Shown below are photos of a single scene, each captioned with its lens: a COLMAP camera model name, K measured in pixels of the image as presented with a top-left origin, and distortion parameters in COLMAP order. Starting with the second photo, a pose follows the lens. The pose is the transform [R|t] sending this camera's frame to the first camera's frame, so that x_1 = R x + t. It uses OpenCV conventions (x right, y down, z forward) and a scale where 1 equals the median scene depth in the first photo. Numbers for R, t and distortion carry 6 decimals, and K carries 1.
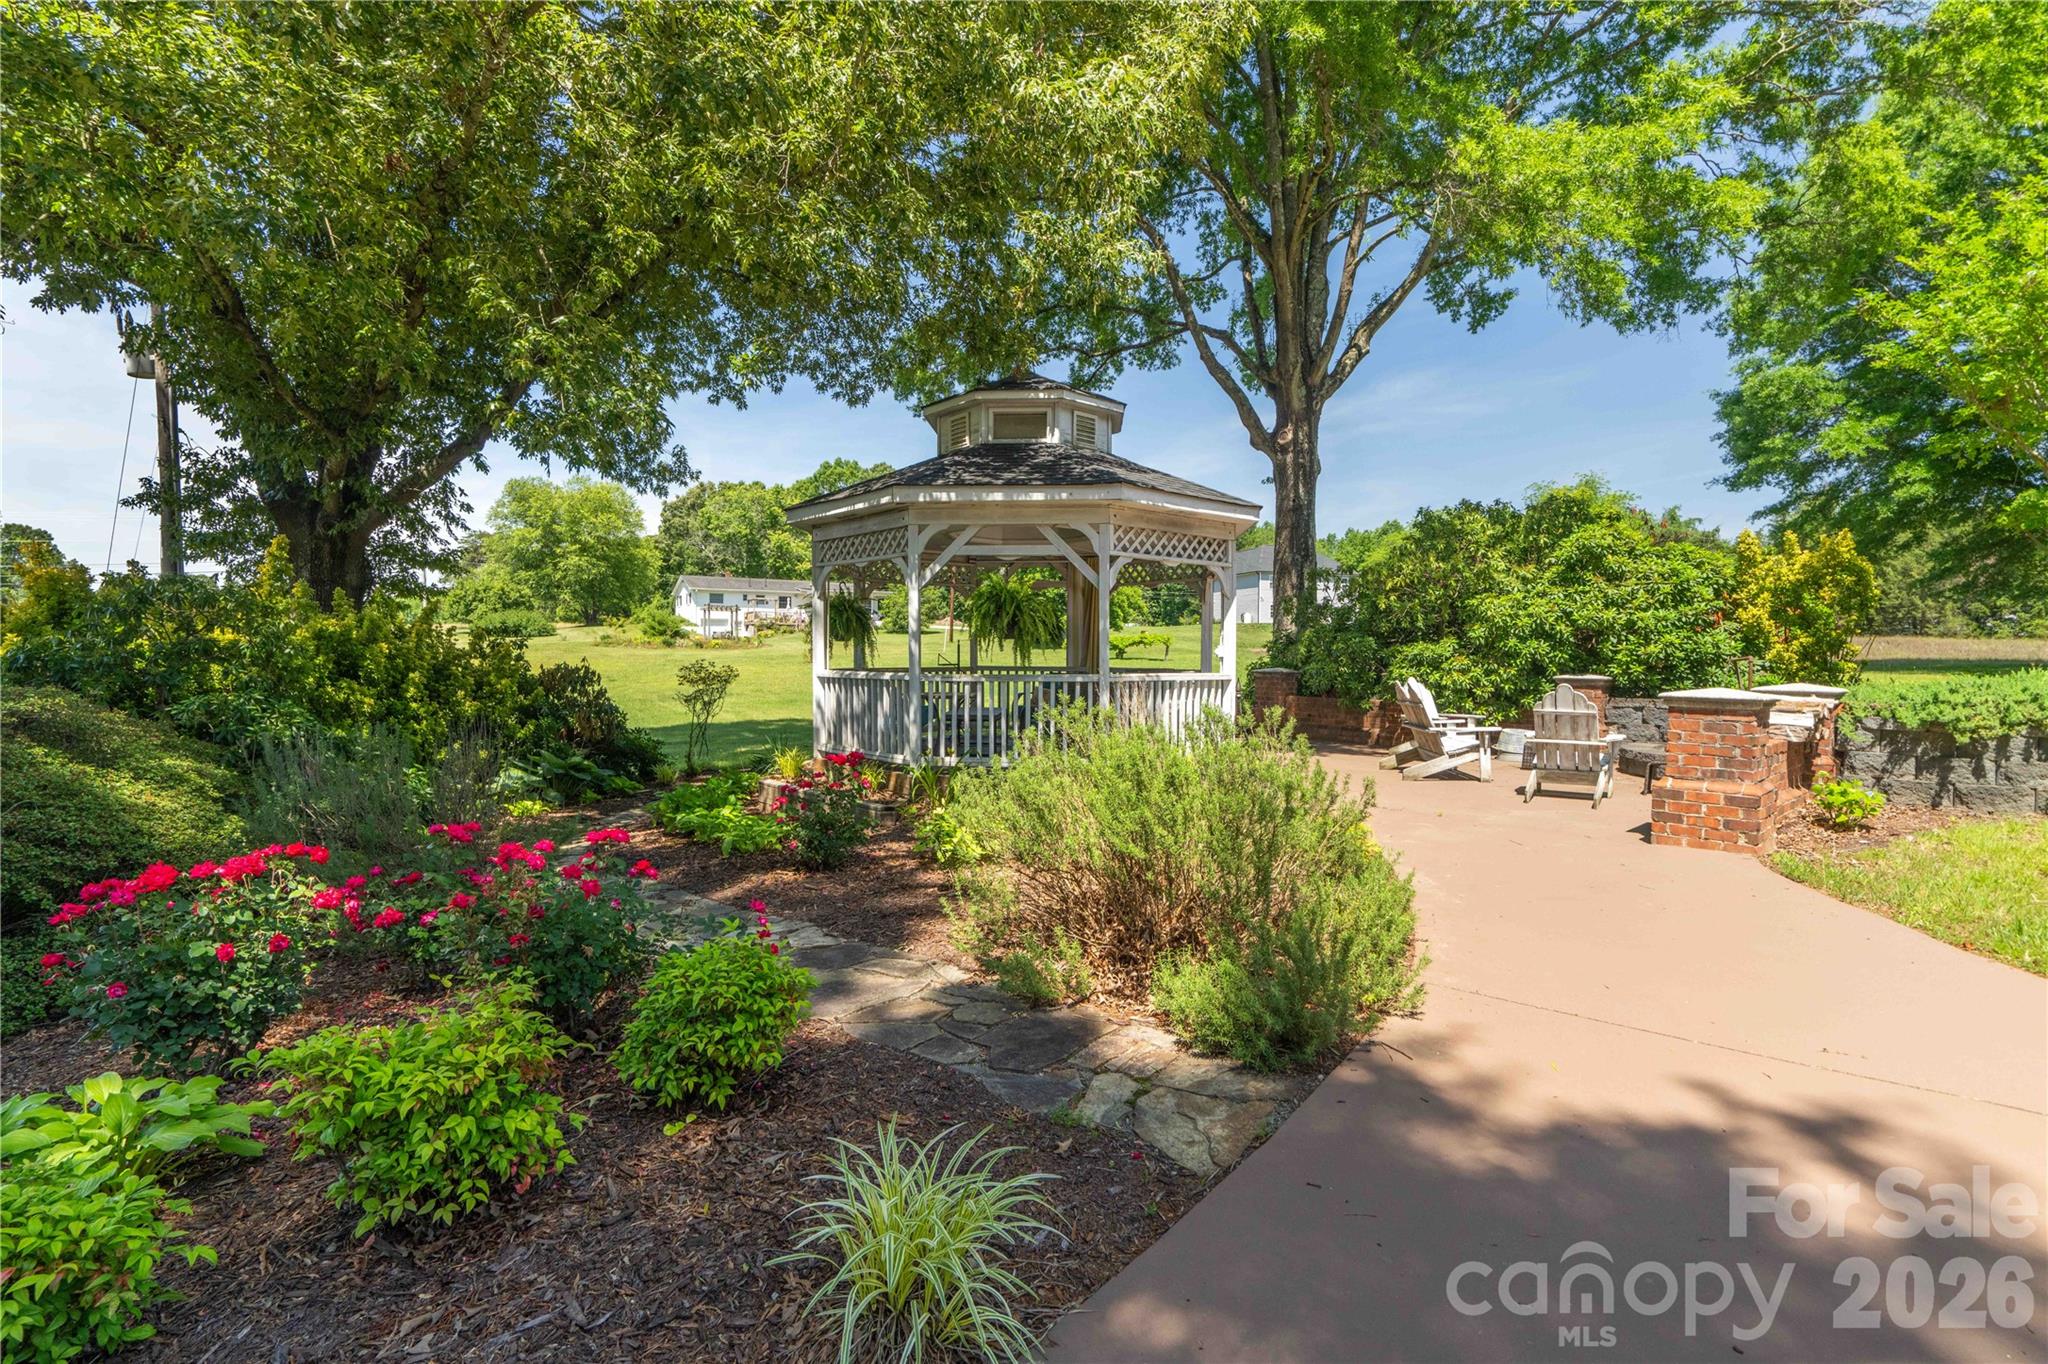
lens RADIAL K [[934.3, 0, 1021.6], [0, 934.3, 676.9], [0, 0, 1]] dist [0.004988, -0.001227]
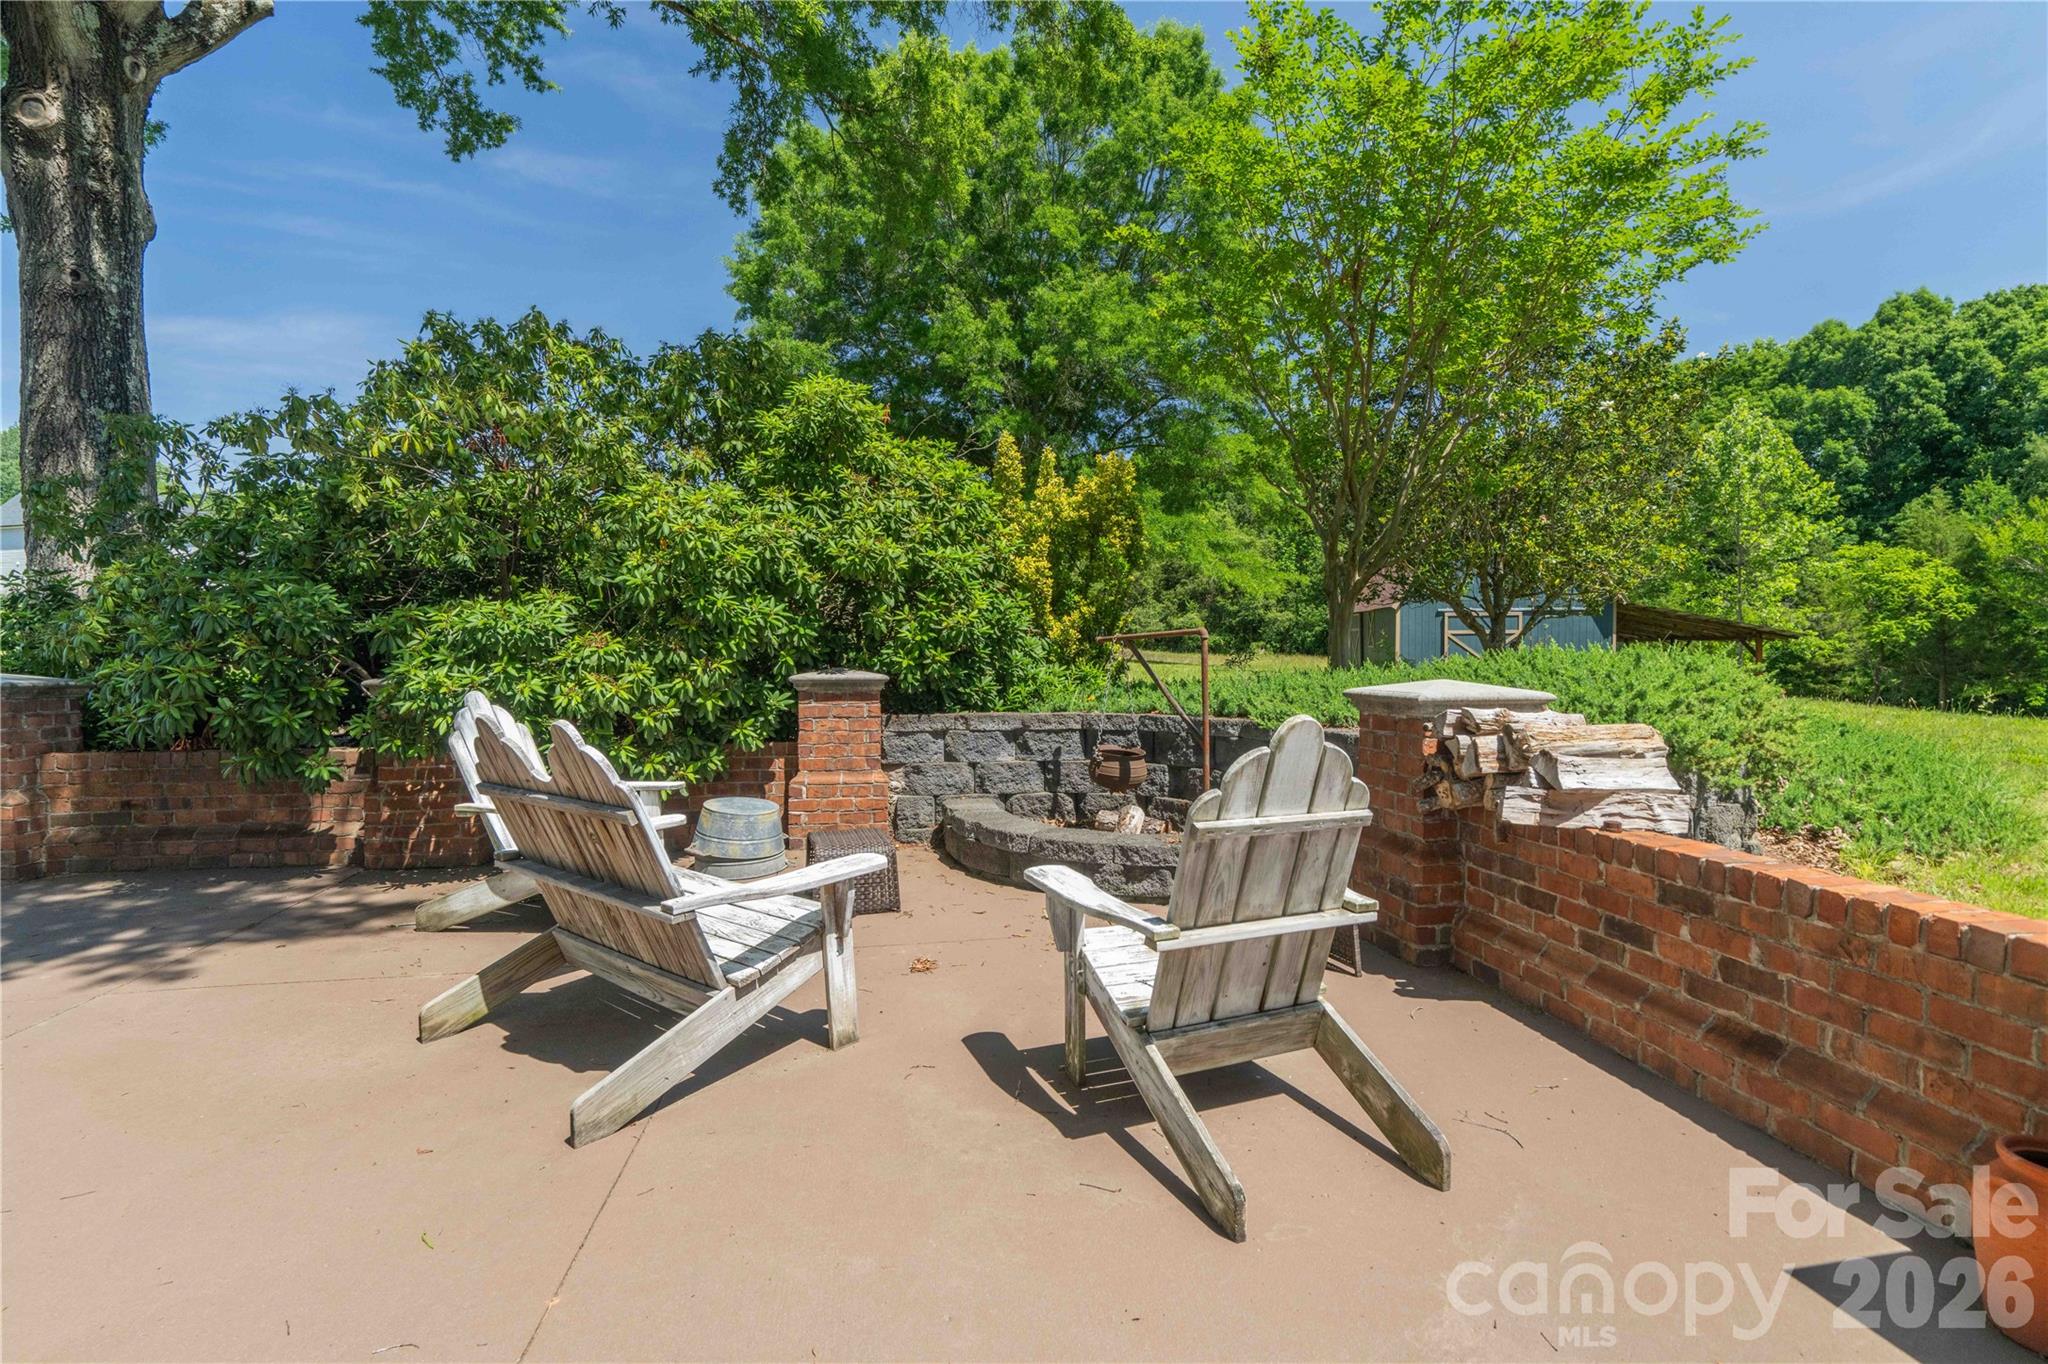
lens RADIAL K [[934.3, 0, 1019.5], [0, 934.3, 678.8], [0, 0, 1]] dist [0.004988, -0.001227]
pose [[0.520032, -0.036802, 0.853354, 0.221692], [0.027825, 0.999271, 0.026139, -0.008054], [-0.853693, 0.010152, 0.520677, 0.640062]]
